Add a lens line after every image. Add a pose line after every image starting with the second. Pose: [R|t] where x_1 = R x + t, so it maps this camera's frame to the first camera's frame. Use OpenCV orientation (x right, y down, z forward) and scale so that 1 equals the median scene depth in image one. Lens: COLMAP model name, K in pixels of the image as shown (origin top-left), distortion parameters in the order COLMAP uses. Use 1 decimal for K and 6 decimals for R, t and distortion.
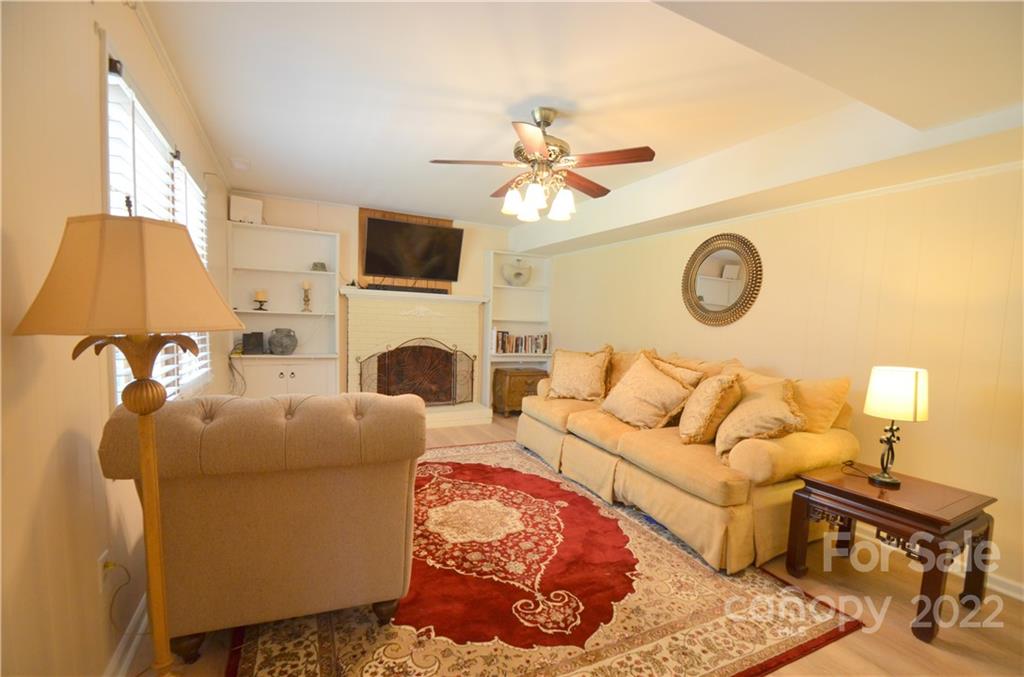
lens RADIAL K [[445.6, 0, 512.7], [0, 445.6, 356.6], [0, 0, 1]] dist [0.018240, -0.019786]
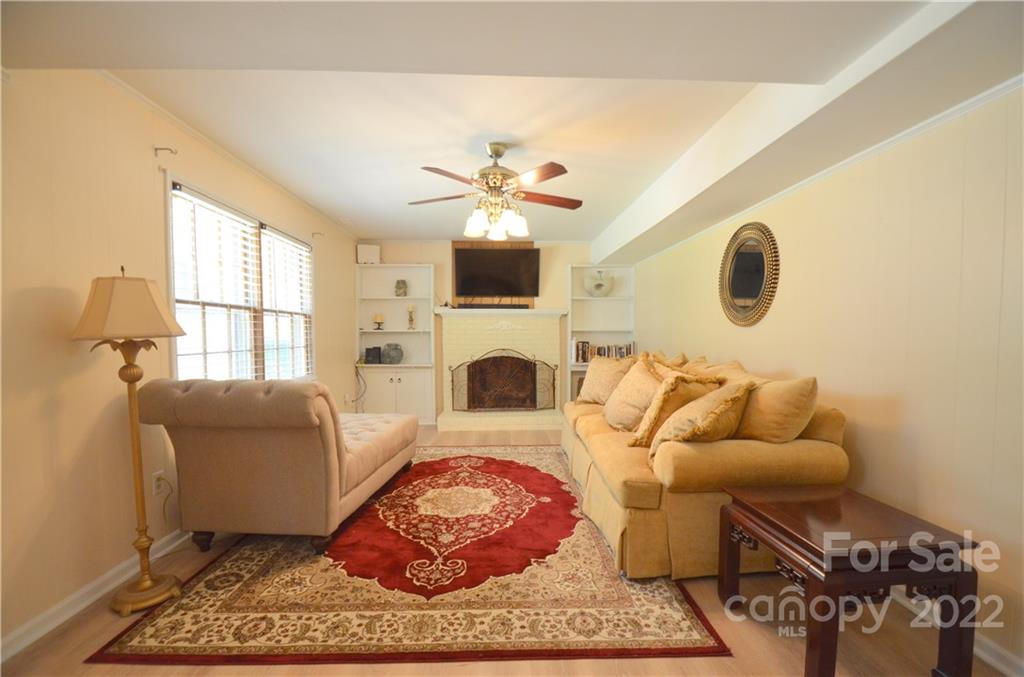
lens RADIAL K [[445.8, 0, 517.4], [0, 445.8, 353.4], [0, 0, 1]] dist [0.018406, -0.020451]
pose [[0.910566, -0.017161, -0.413008, 0.430692], [-0.001430, 0.999001, -0.044664, 0.027597], [0.413362, 0.041260, 0.909632, -0.001280]]
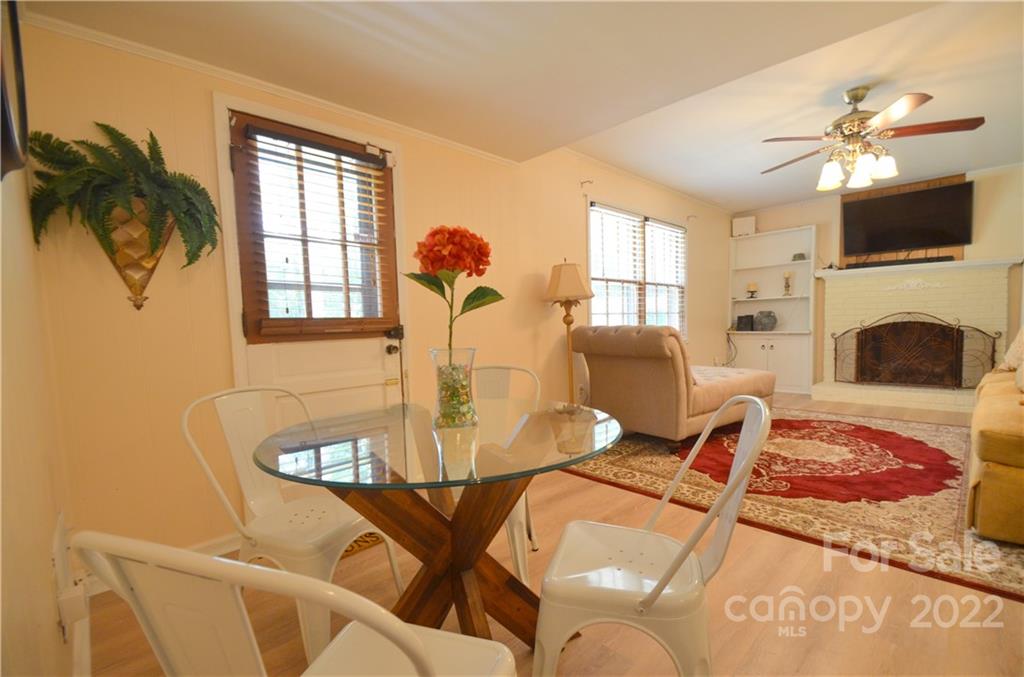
lens RADIAL K [[445.6, 0, 512.7], [0, 445.6, 356.6], [0, 0, 1]] dist [0.018240, -0.019786]
pose [[0.295843, 0.029042, -0.954795, 0.662884], [-0.039849, 0.999043, 0.018041, 0.098408], [0.954405, 0.032711, 0.296717, -0.097058]]
